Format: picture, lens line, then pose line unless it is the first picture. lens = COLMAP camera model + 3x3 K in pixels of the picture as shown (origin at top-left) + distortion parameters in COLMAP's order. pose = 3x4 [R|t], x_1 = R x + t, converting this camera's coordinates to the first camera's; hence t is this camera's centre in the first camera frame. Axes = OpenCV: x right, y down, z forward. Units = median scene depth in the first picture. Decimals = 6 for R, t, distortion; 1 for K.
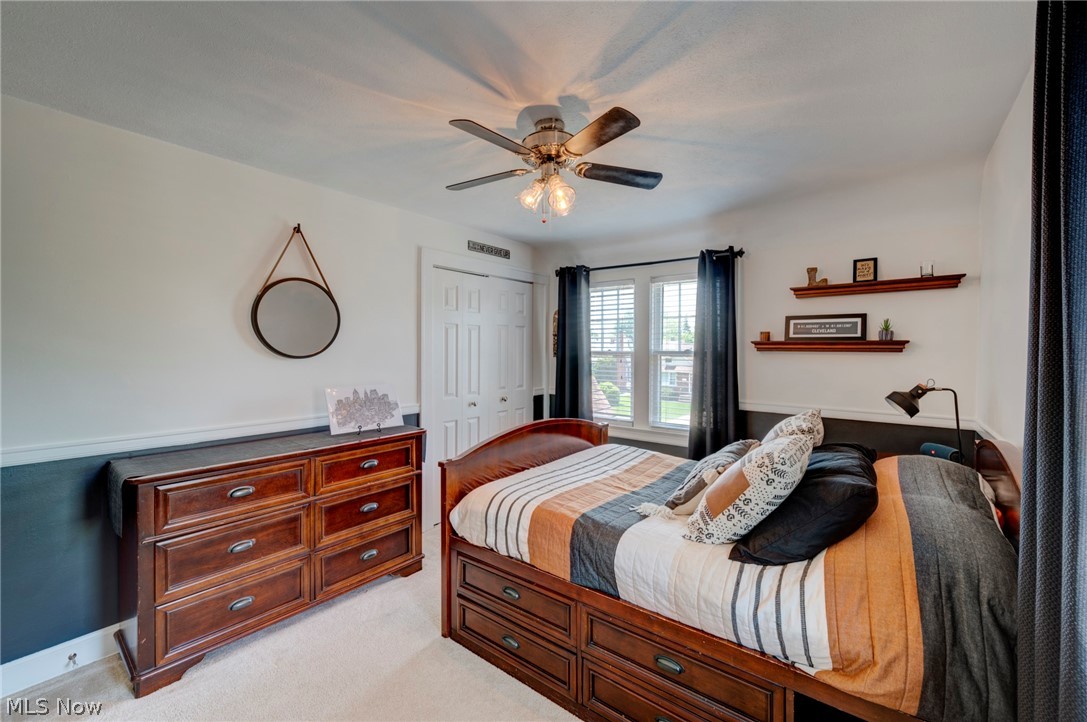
lens RADIAL K [[435.1, 0, 543.3], [0, 435.1, 358.6], [0, 0, 1]] dist [0.001224, 0.000296]
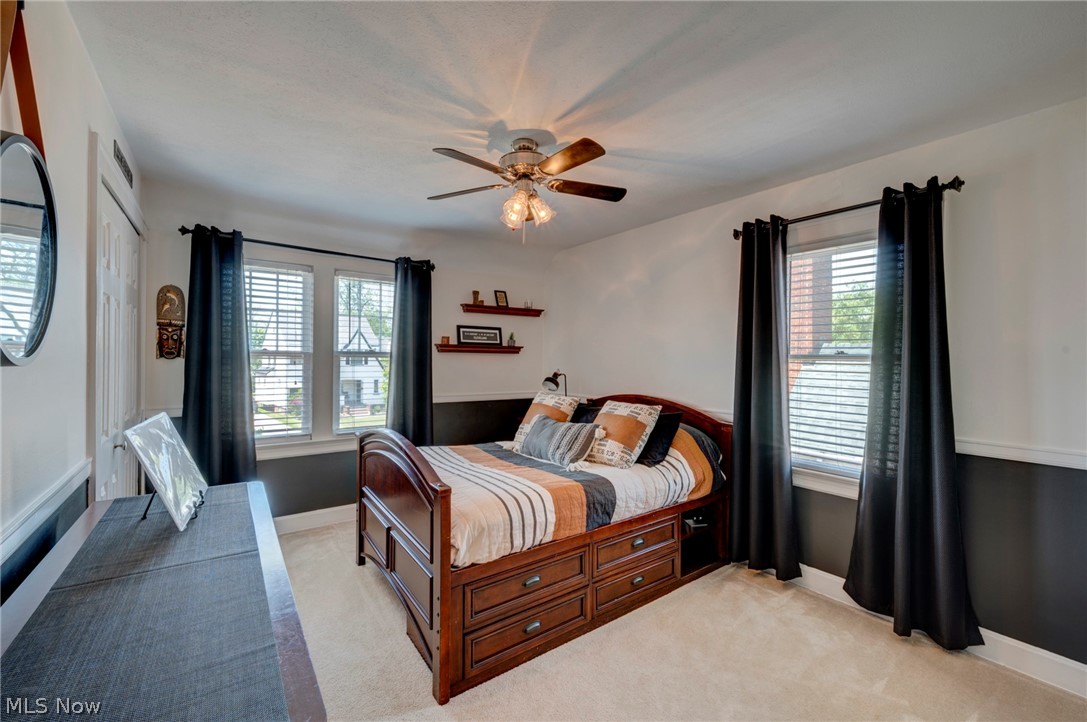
lens RADIAL K [[446.3, 0, 558.8], [0, 446.3, 359.7], [0, 0, 1]] dist [-0.000191, 0.000069]
pose [[0.261540, -0.007413, 0.965164, -0.649261], [0.009088, 0.999945, 0.005218, -0.000181], [-0.965150, 0.007407, 0.261593, 0.389213]]
